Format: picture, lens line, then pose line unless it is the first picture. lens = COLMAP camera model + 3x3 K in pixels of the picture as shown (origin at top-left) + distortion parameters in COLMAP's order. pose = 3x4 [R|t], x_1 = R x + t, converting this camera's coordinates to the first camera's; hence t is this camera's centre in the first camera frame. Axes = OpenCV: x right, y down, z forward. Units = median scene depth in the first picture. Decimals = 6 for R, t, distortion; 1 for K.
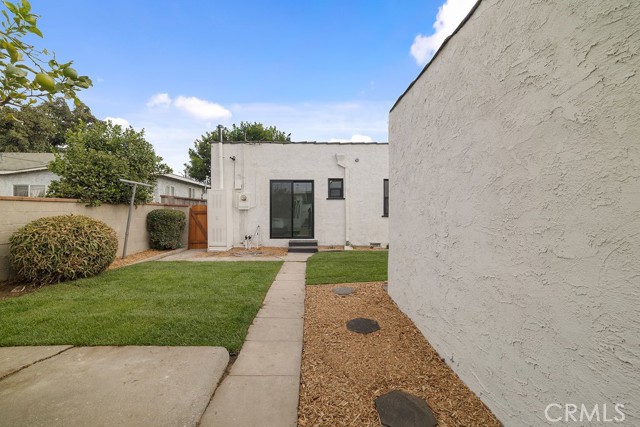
lens RADIAL K [[267.1, 0, 320.0], [0, 267.1, 213.5], [0, 0, 1]] dist [0.001100, 0.000104]
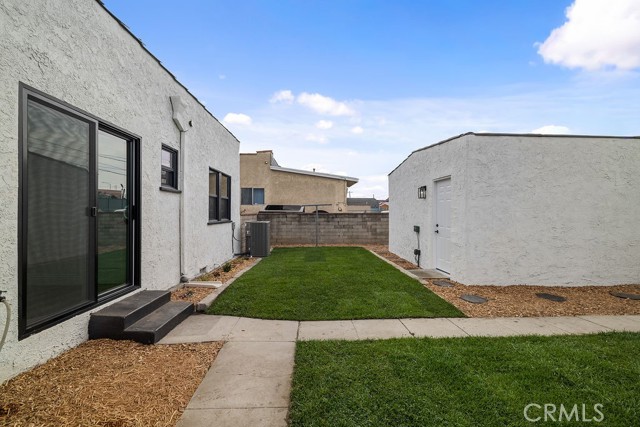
lens RADIAL K [[267.1, 0, 320.0], [0, 267.1, 213.5], [0, 0, 1]] dist [0.001100, 0.000104]
pose [[-0.003644, 0.002286, 0.999991, -0.416225], [0.010616, 0.999941, -0.002247, -0.010090], [-0.999937, 0.010608, -0.003668, 0.743020]]
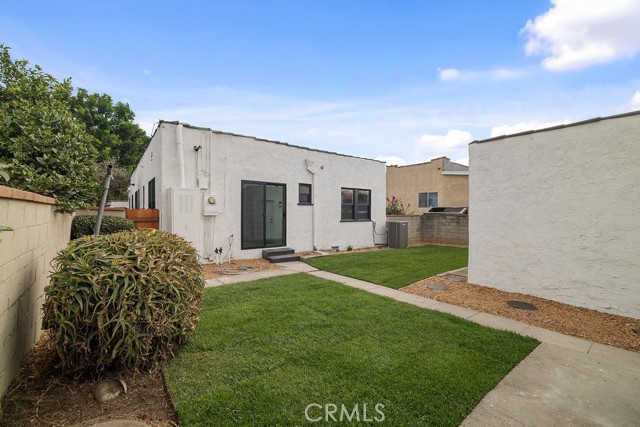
lens RADIAL K [[267.1, 0, 320.0], [0, 267.1, 213.5], [0, 0, 1]] dist [0.001100, 0.000104]
pose [[0.803310, 0.003576, 0.595551, -0.488631], [0.003110, 0.999943, -0.010198, -0.010865], [-0.595553, 0.010044, 0.803253, 0.175208]]
